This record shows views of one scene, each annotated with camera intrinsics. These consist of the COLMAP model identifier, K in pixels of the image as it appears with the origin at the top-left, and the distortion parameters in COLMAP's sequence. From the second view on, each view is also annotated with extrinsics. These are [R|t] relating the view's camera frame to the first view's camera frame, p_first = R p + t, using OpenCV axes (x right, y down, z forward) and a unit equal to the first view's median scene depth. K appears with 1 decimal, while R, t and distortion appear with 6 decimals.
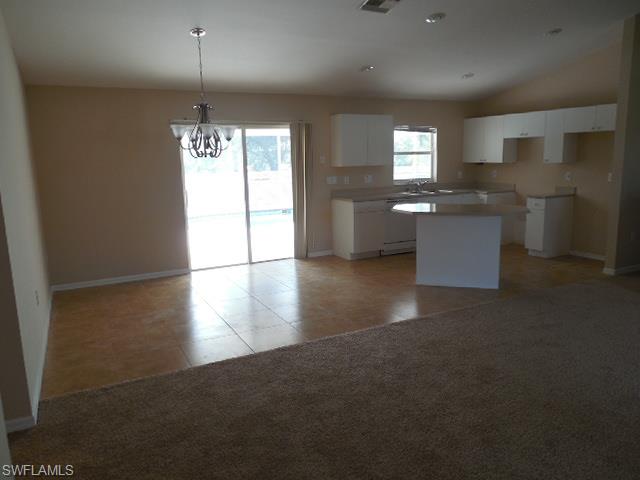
lens RADIAL K [[479.5, 0, 320.0], [0, 479.5, 240.0], [0, 0, 1]] dist [-0.002486, -0.009545]
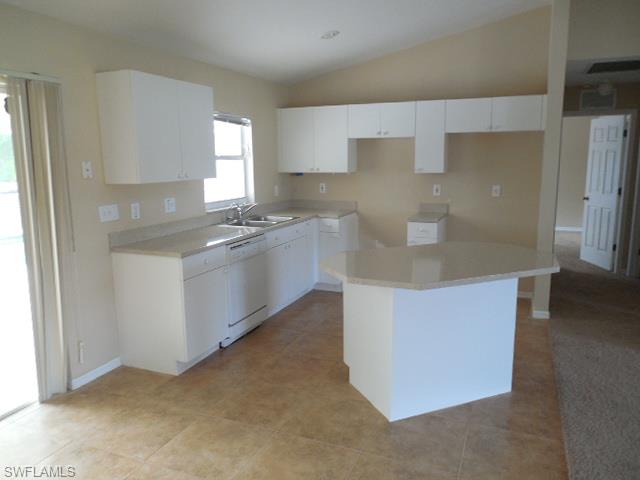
lens RADIAL K [[479.5, 0, 320.0], [0, 479.5, 240.0], [0, 0, 1]] dist [-0.002486, -0.009545]
pose [[0.766328, -0.094620, 0.635443, -0.117460], [0.105385, 0.994211, 0.020949, -0.086135], [-0.633747, 0.050912, 0.771863, 0.509443]]
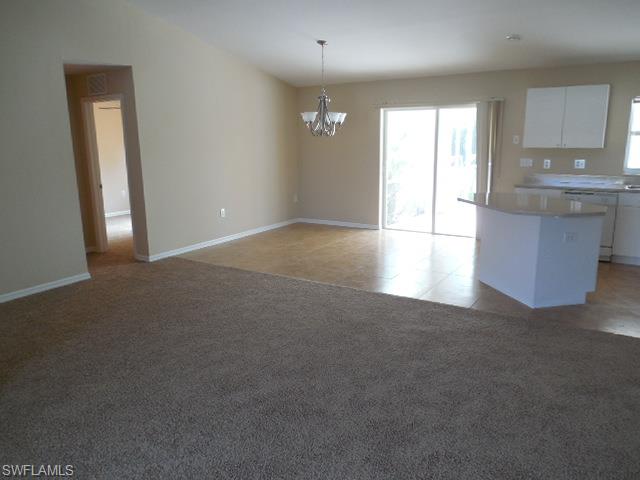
lens RADIAL K [[479.5, 0, 320.0], [0, 479.5, 240.0], [0, 0, 1]] dist [-0.002486, -0.009545]
pose [[0.509578, 0.196872, -0.837599, 0.622779], [-0.145562, 0.979165, 0.141589, -0.052191], [0.848022, 0.049772, 0.527618, 0.197512]]
